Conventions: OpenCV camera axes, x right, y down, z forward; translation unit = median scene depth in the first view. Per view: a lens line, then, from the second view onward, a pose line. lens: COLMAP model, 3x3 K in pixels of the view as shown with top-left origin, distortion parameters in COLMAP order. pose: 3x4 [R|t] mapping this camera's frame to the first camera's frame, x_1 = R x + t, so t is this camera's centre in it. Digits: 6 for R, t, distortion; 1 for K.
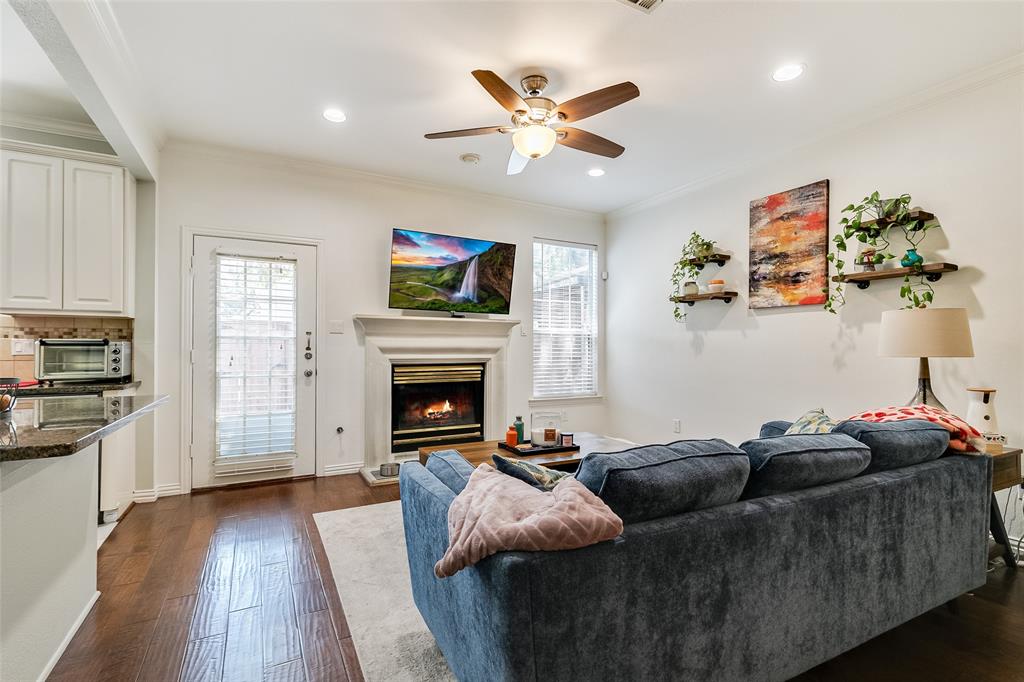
lens RADIAL K [[462.4, 0, 505.0], [0, 462.4, 345.9], [0, 0, 1]] dist [0.000943, -0.000113]
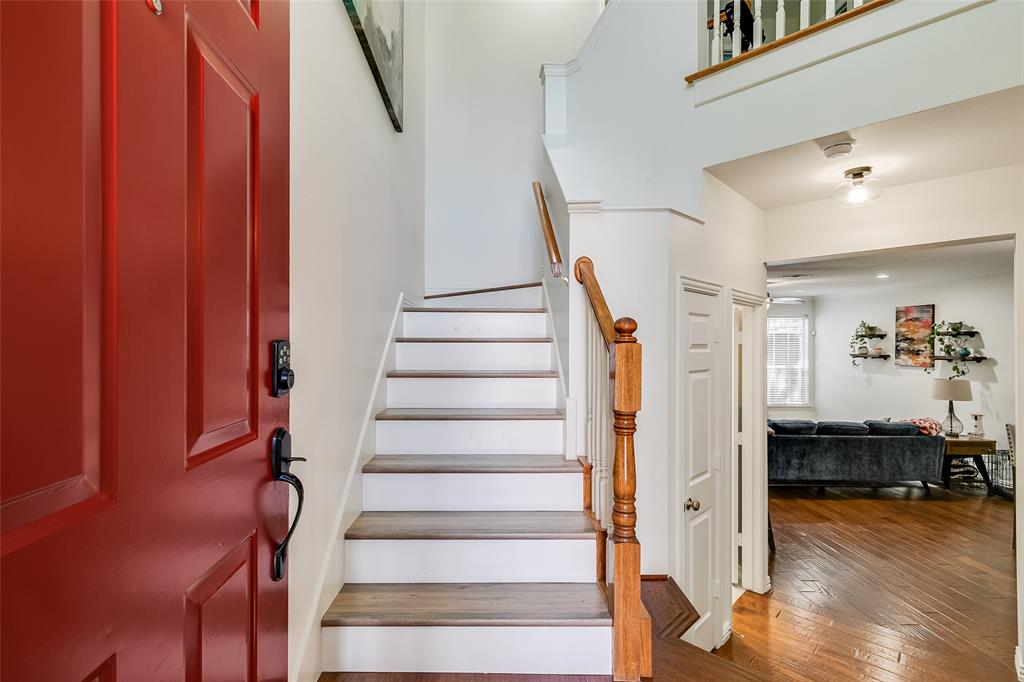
lens RADIAL K [[449.5, 0, 497.7], [0, 449.5, 344.6], [0, 0, 1]] dist [0.000834, 0.000253]
pose [[0.881453, -0.002115, -0.472268, -0.029646], [0.003881, 0.999989, 0.002765, -0.180007], [0.472256, -0.004270, 0.881451, -1.405186]]
